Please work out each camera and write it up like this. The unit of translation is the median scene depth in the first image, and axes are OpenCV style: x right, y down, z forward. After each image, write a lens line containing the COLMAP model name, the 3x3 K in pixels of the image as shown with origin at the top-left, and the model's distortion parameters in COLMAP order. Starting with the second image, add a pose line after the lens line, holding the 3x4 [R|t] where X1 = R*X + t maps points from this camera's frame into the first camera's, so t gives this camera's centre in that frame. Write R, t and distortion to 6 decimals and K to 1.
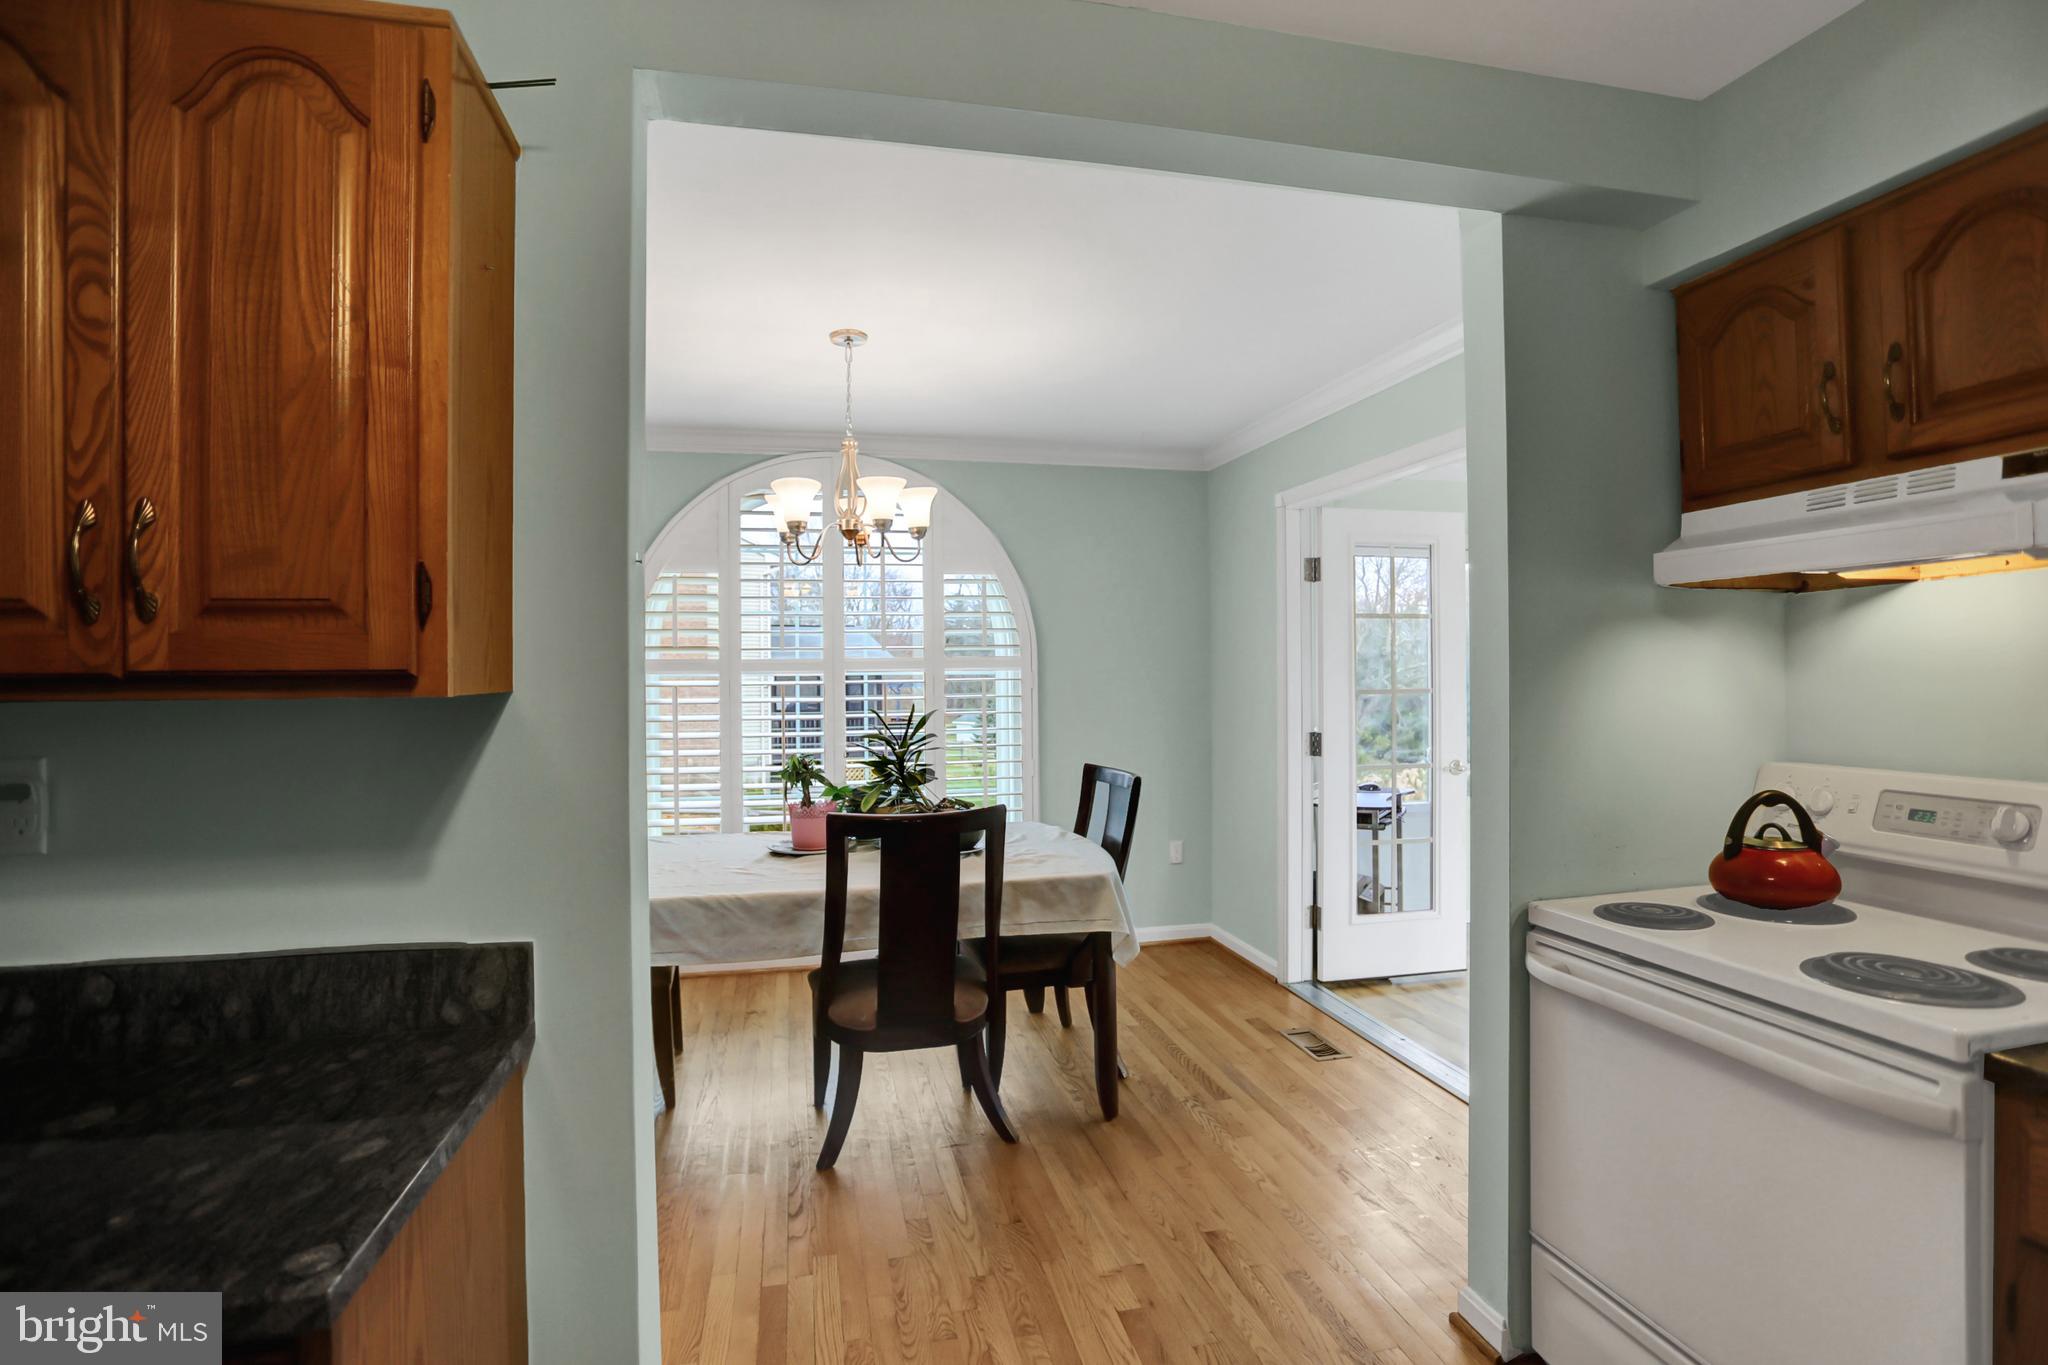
lens RADIAL K [[1047.0, 0, 1057.9], [0, 1047.0, 674.5], [0, 0, 1]] dist [-0.075548, 0.031146]
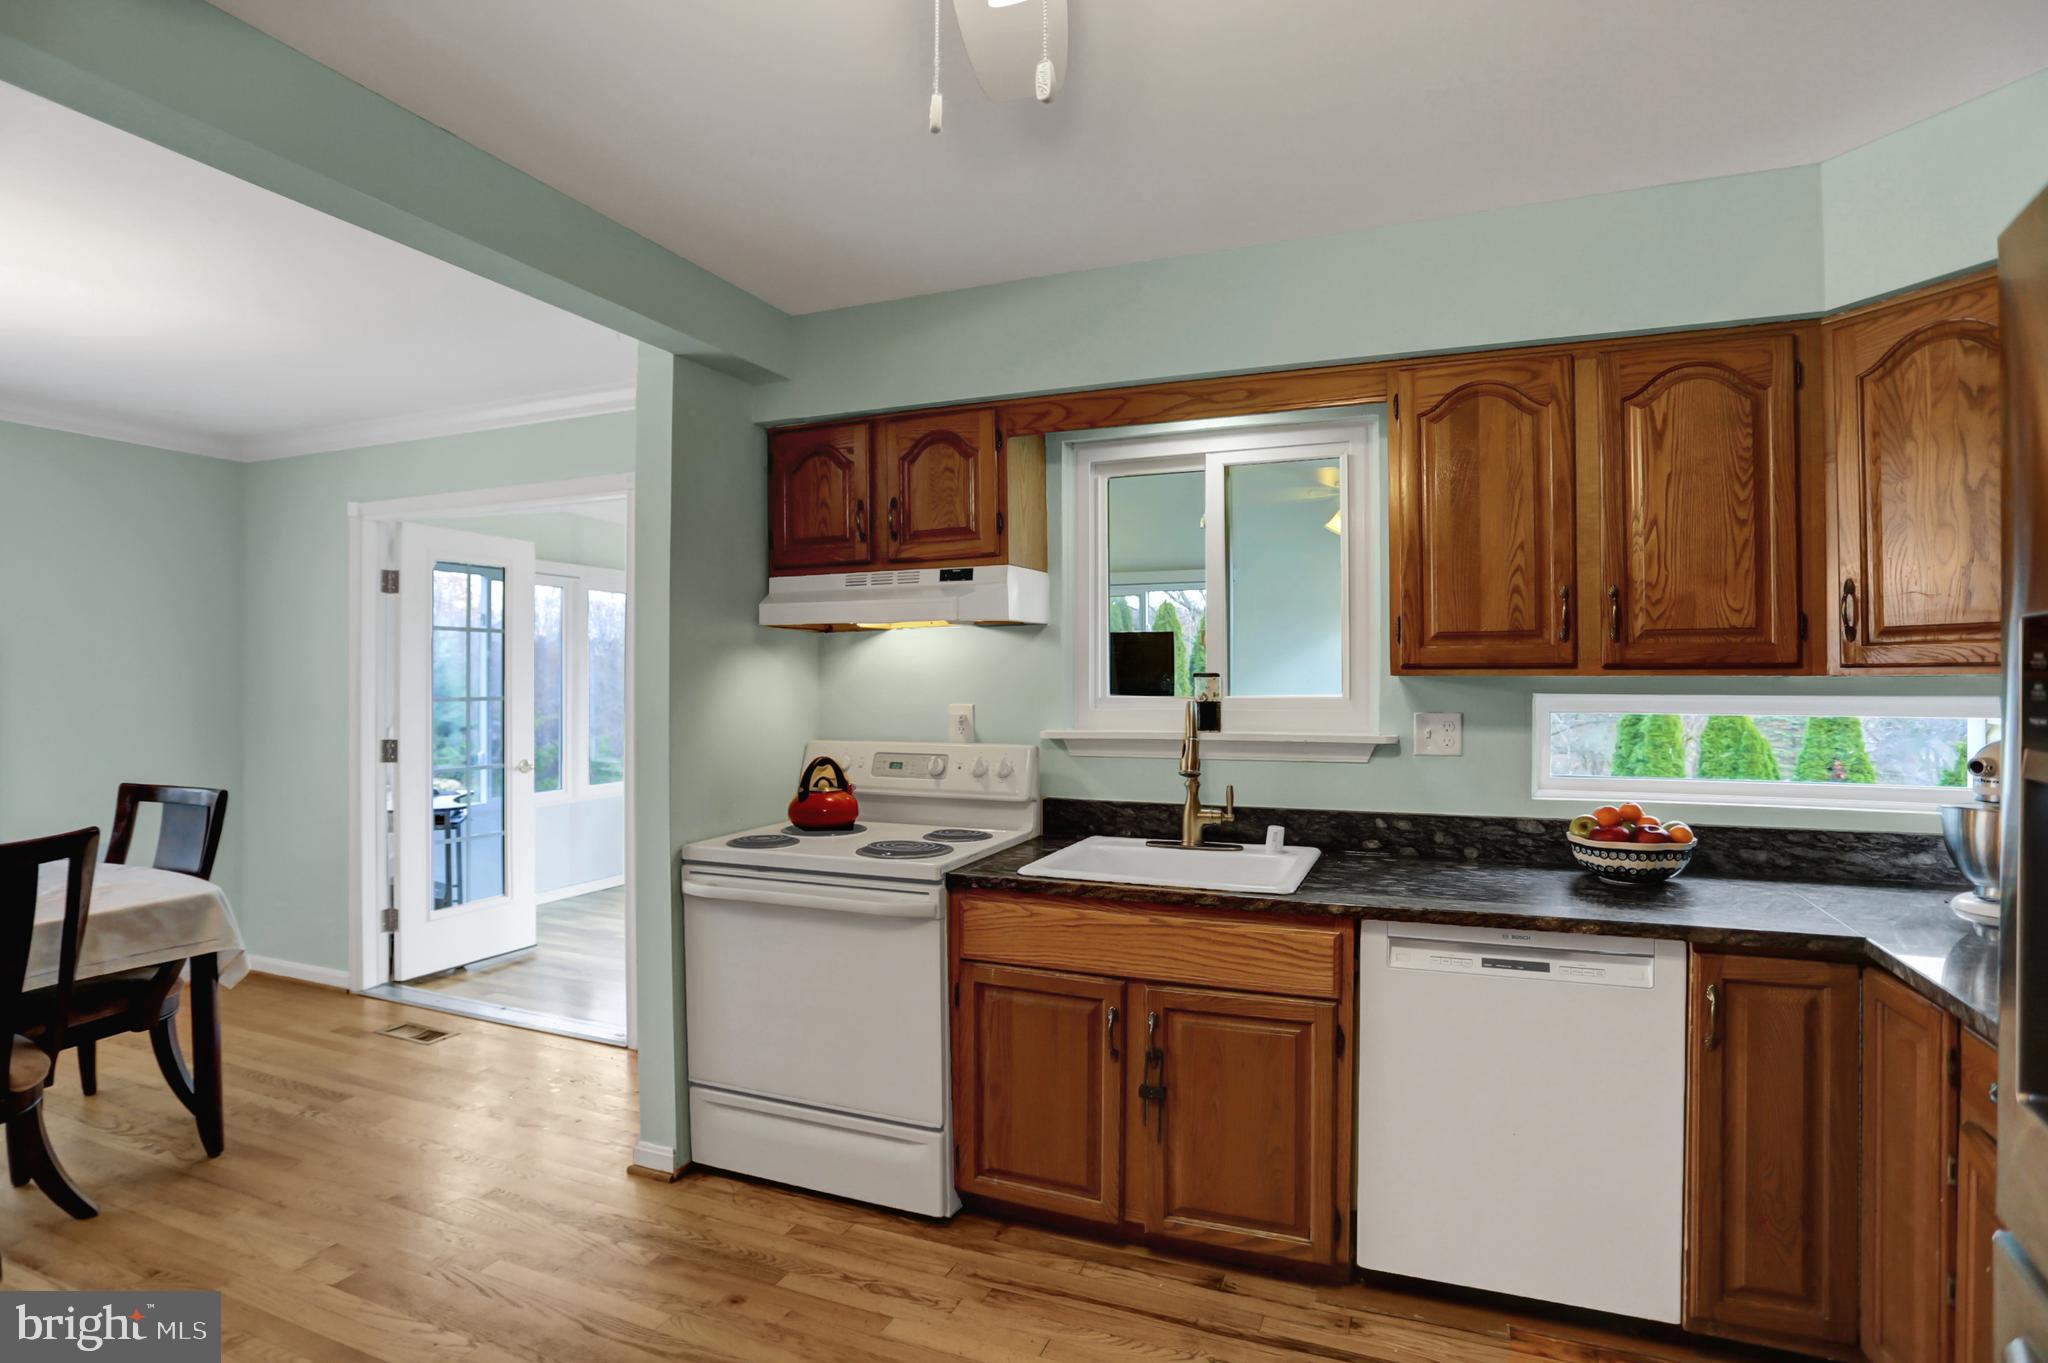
lens RADIAL K [[1012.0, 0, 1047.8], [0, 1012.0, 670.4], [0, 0, 1]] dist [-0.065128, 0.027183]
pose [[0.581868, 0.015558, 0.813135, -0.358705], [-0.002925, 0.999851, -0.017037, 0.003956], [-0.813278, 0.007535, 0.581826, -0.203367]]
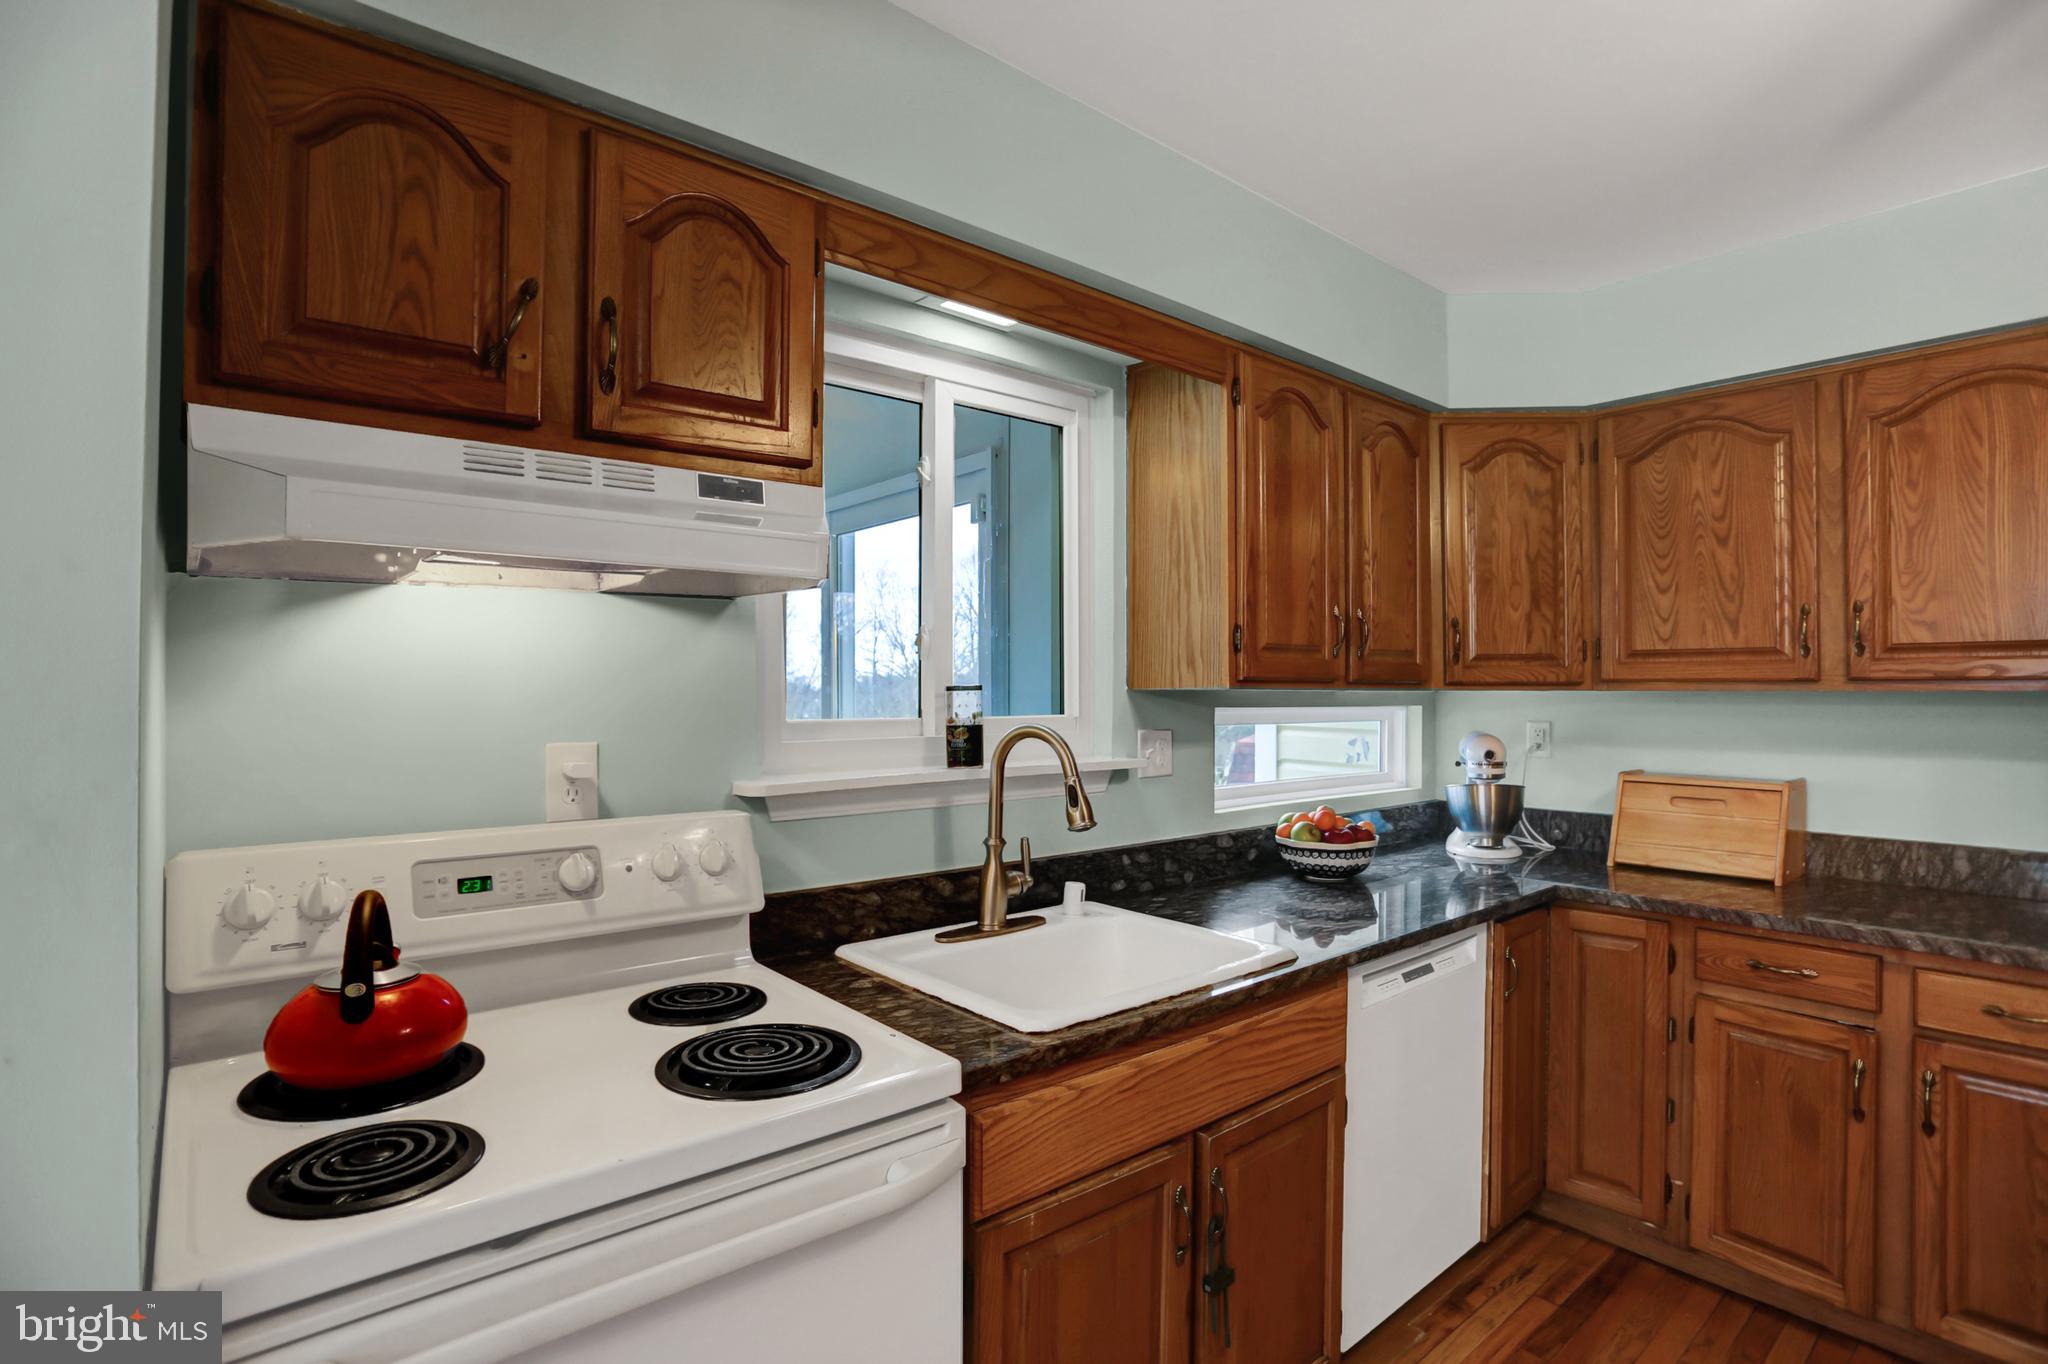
lens RADIAL K [[1012.0, 0, 1047.8], [0, 1012.0, 670.9], [0, 0, 1]] dist [-0.065128, 0.027183]
pose [[-0.429157, 0.029549, 0.902747, -0.032682], [0.006800, 0.999542, -0.029485, -0.000918], [-0.903204, -0.006515, -0.429161, 0.803047]]
